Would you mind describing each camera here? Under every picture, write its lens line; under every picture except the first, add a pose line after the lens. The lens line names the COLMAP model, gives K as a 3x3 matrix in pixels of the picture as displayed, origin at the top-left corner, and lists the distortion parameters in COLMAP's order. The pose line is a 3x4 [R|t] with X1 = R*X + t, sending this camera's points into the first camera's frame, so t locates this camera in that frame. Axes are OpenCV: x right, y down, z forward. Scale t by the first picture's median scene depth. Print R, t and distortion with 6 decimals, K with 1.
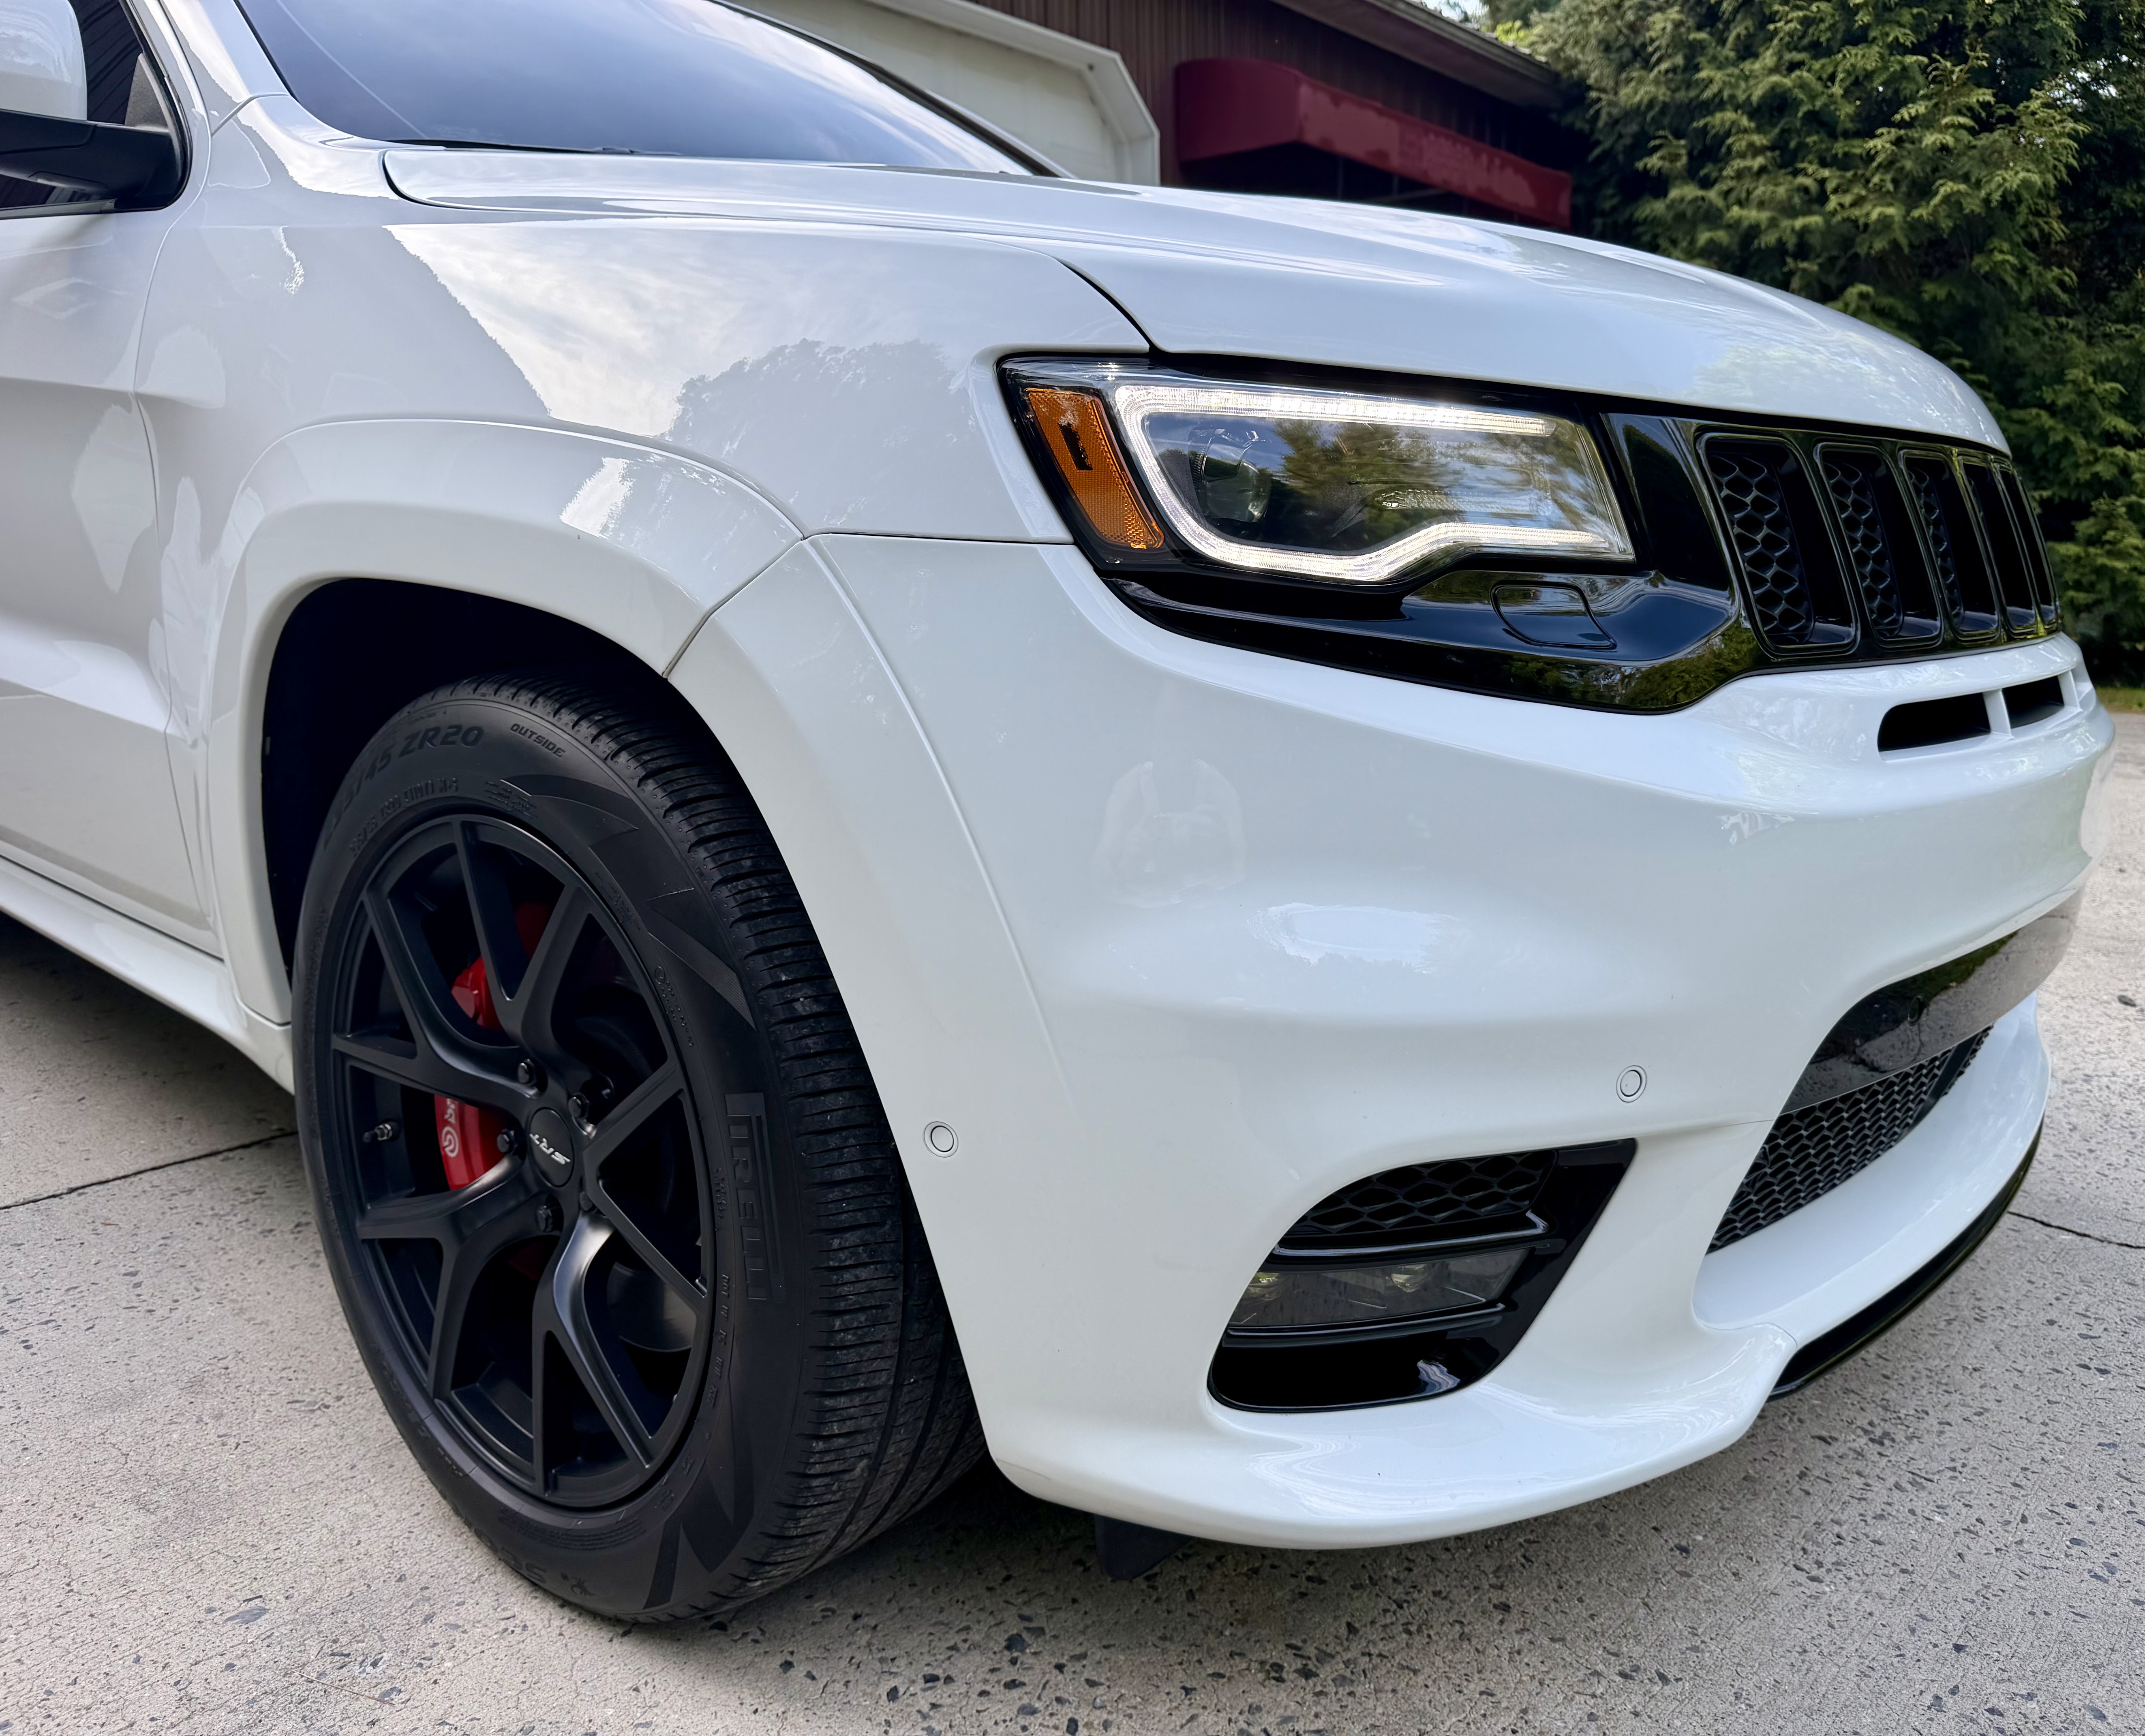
lens RADIAL K [[1653.9, 0, 1162.5], [0, 1653.9, 863.7], [0, 0, 1]] dist [-0.012285, 0.005349]
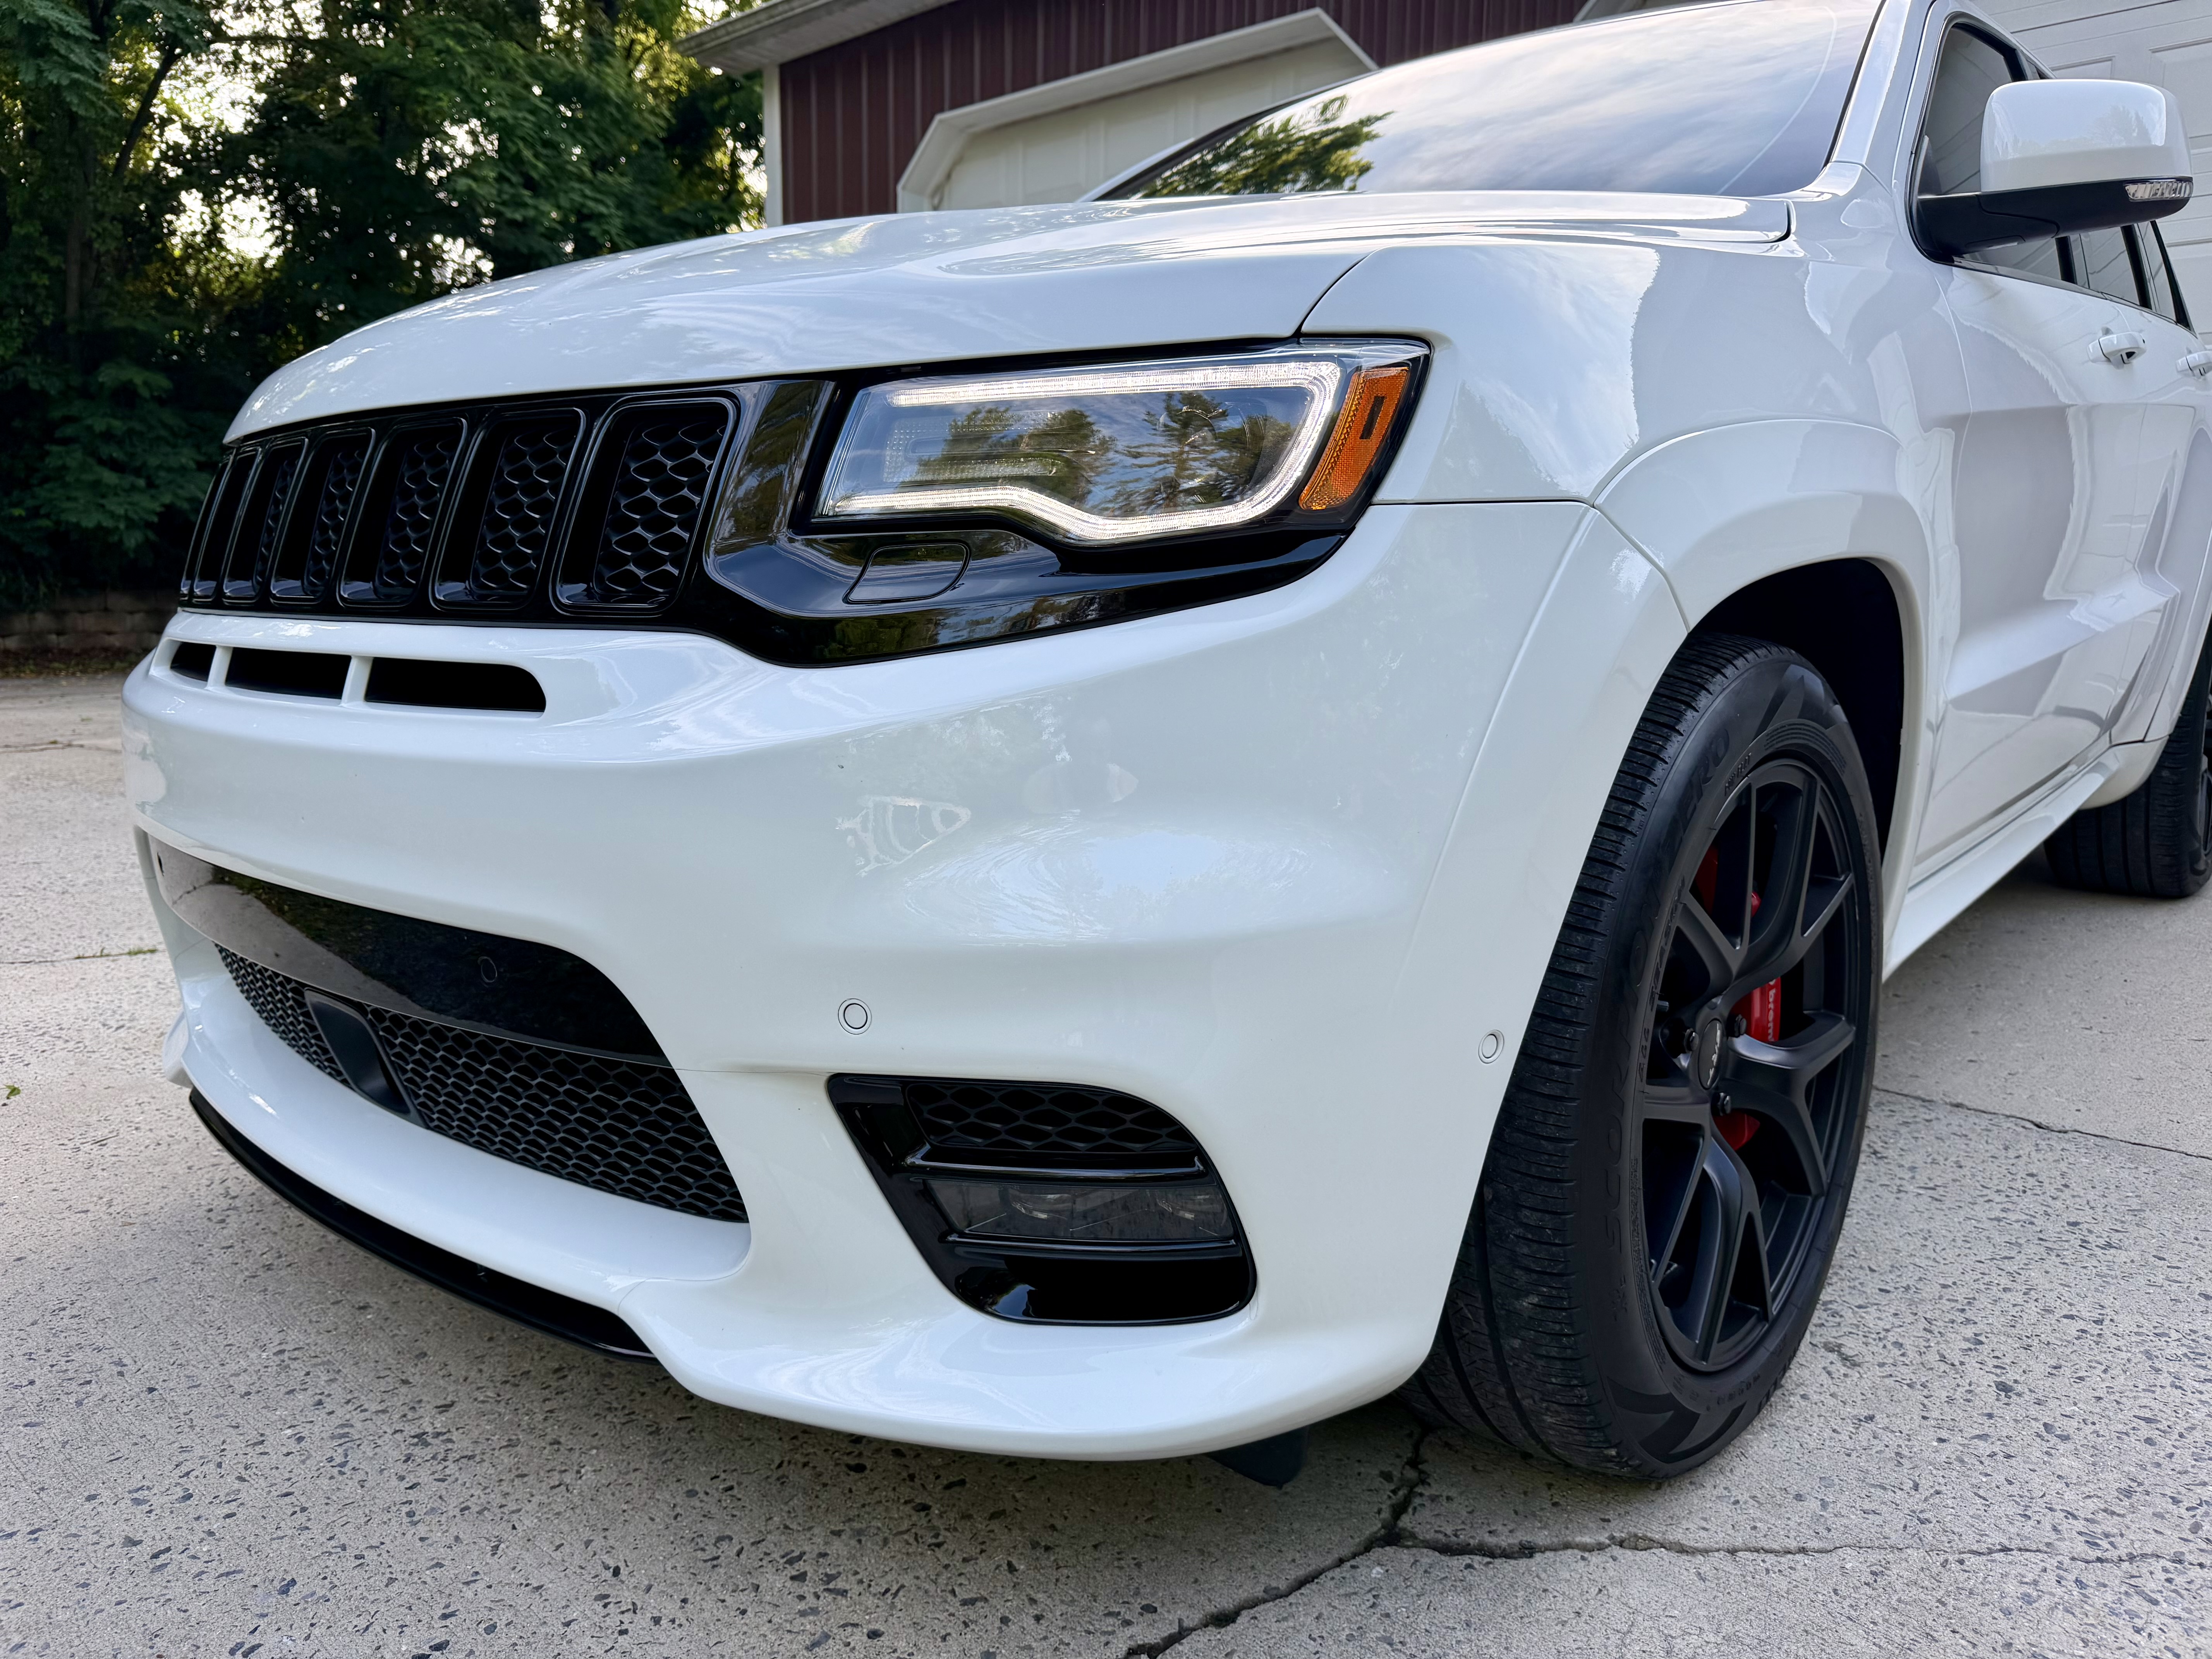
lens RADIAL K [[1579.0, 0, 1106.0], [0, 1579.0, 829.5], [0, 0, 1]] dist [-0.008177, -0.000409]
pose [[-0.047169, 0.150701, -0.987453, 1.591412], [-0.198056, 0.967516, 0.157119, -0.278472], [0.979055, 0.202982, -0.015789, 1.663804]]
